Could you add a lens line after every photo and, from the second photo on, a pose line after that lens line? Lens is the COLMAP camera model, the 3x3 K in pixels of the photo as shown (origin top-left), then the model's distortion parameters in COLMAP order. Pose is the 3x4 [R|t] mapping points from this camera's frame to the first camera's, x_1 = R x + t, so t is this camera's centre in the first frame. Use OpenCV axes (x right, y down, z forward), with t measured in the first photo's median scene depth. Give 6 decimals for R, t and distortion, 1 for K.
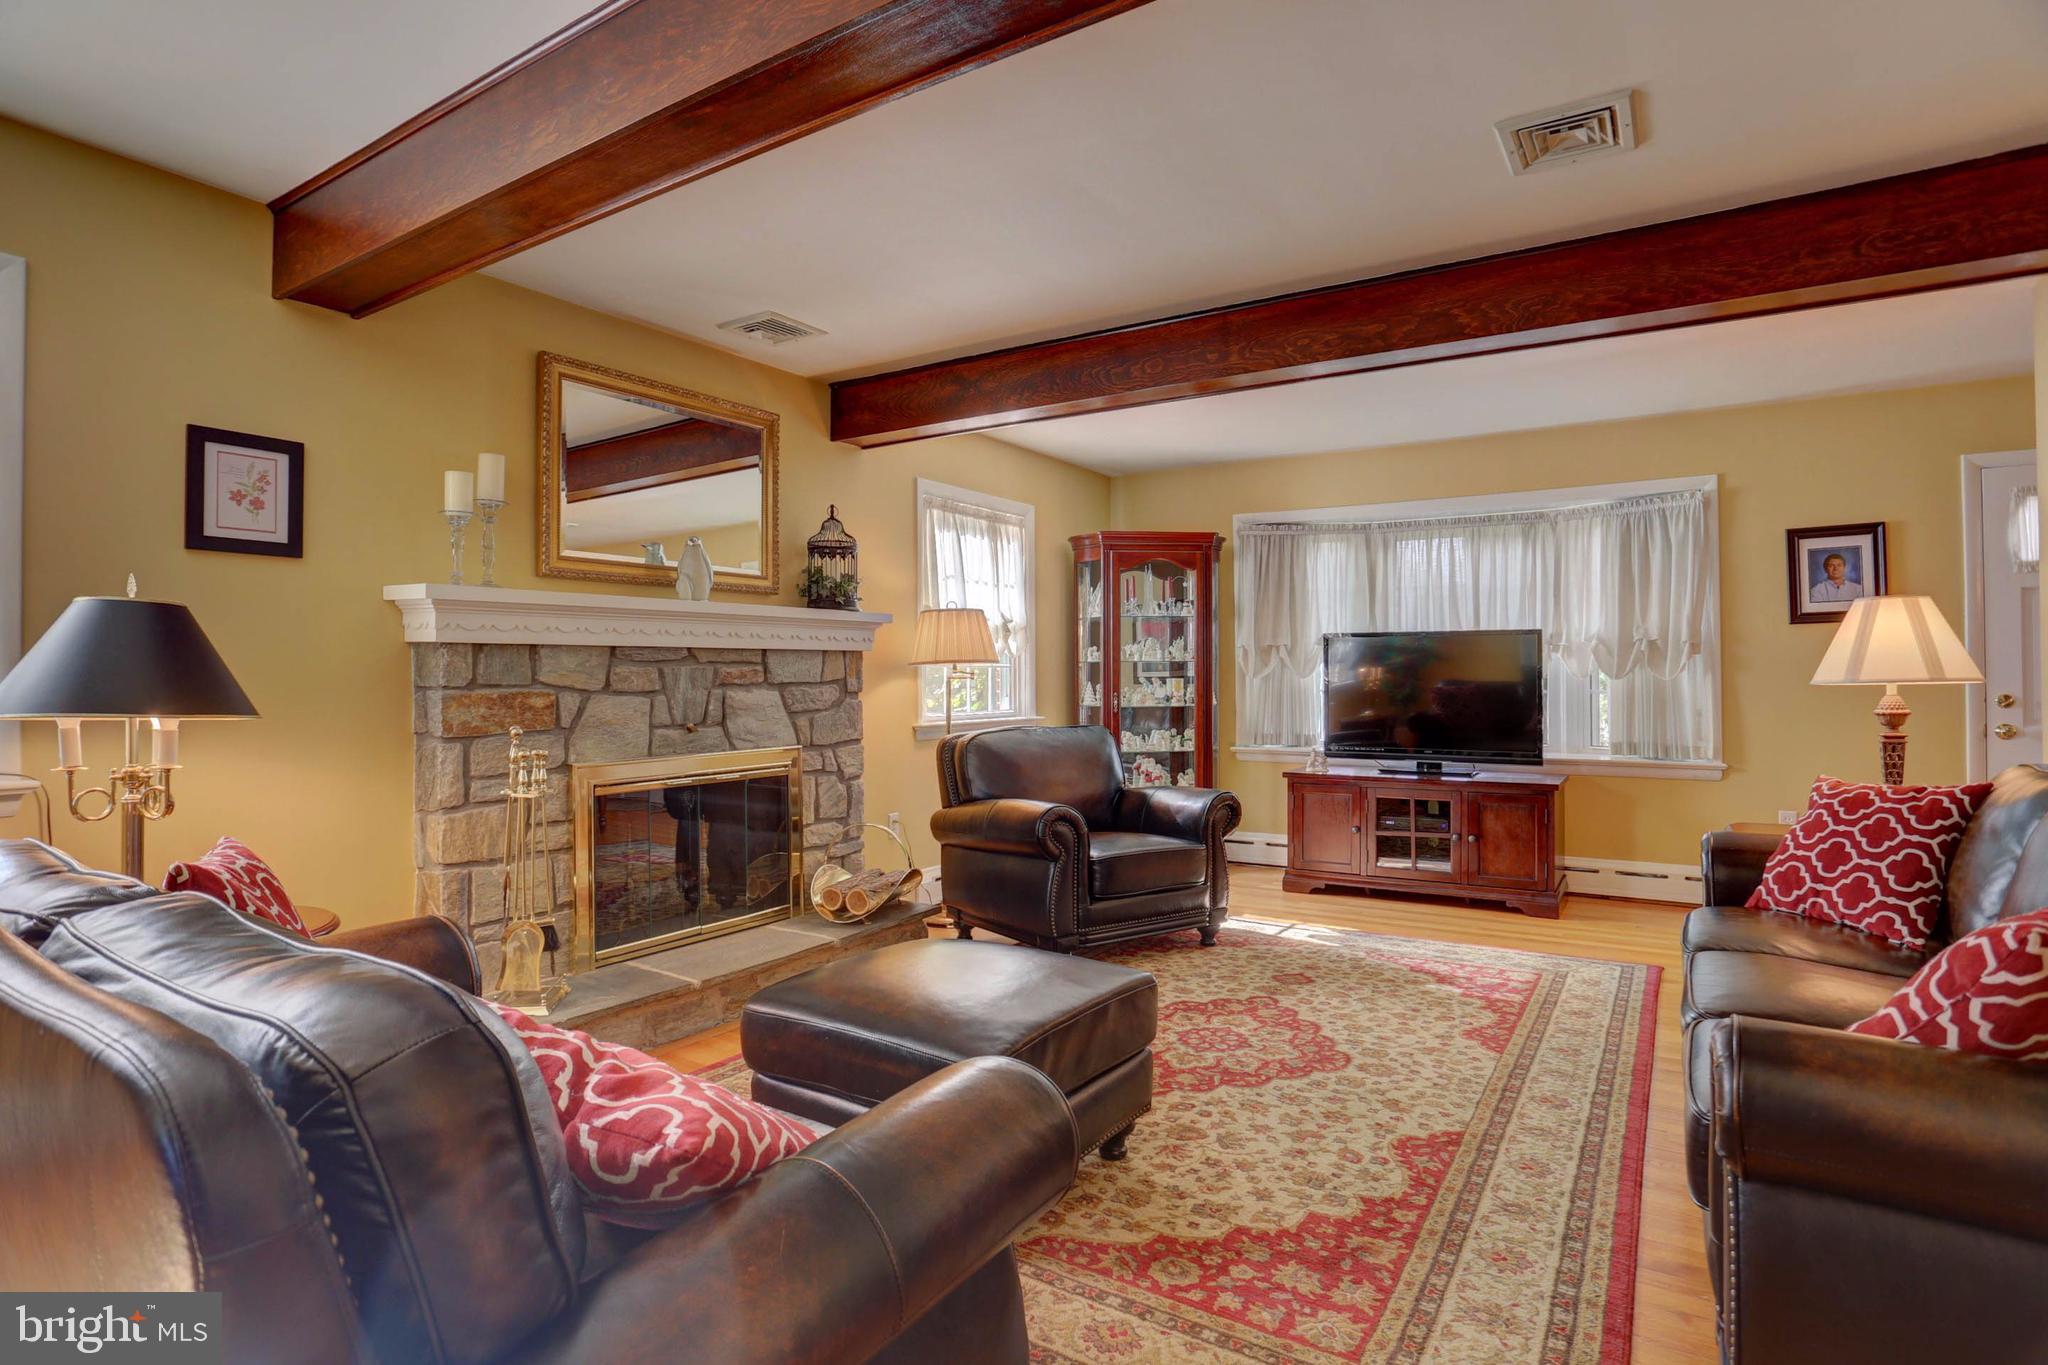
lens RADIAL K [[1083.5, 0, 959.7], [0, 1083.5, 674.1], [0, 0, 1]] dist [-0.082181, 0.033443]
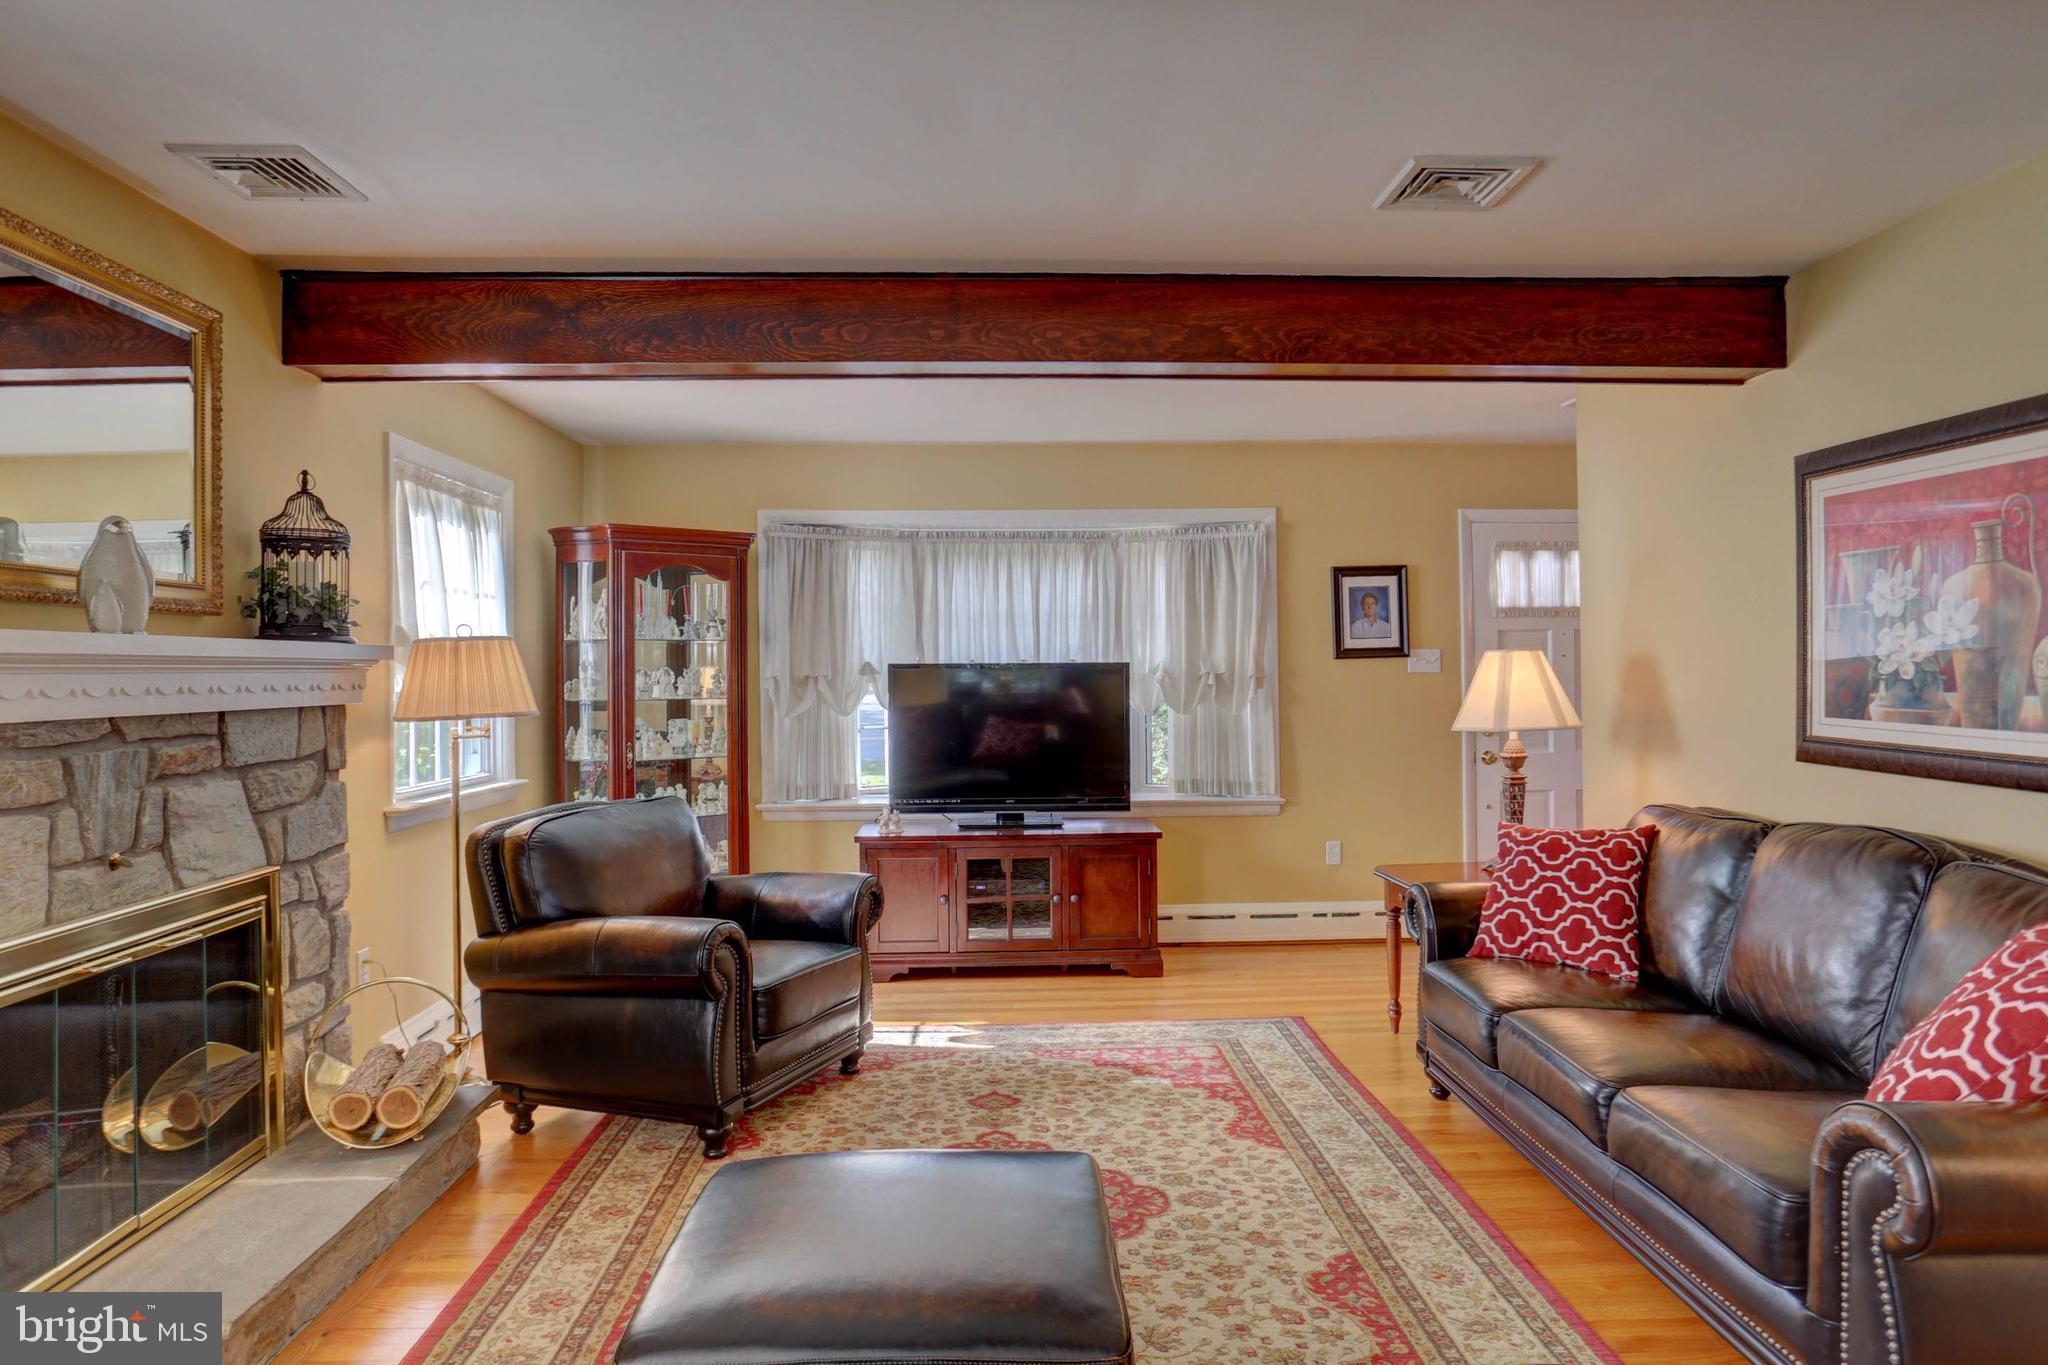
lens RADIAL K [[1324.7, 0, 1016.8], [0, 1324.7, 666.8], [0, 0, 1]] dist [-0.076564, 0.058550]
pose [[0.793250, -0.003344, 0.608887, -0.287471], [0.006253, 0.999977, -0.002655, -0.045686], [-0.608864, 0.005914, 0.793253, 0.186292]]
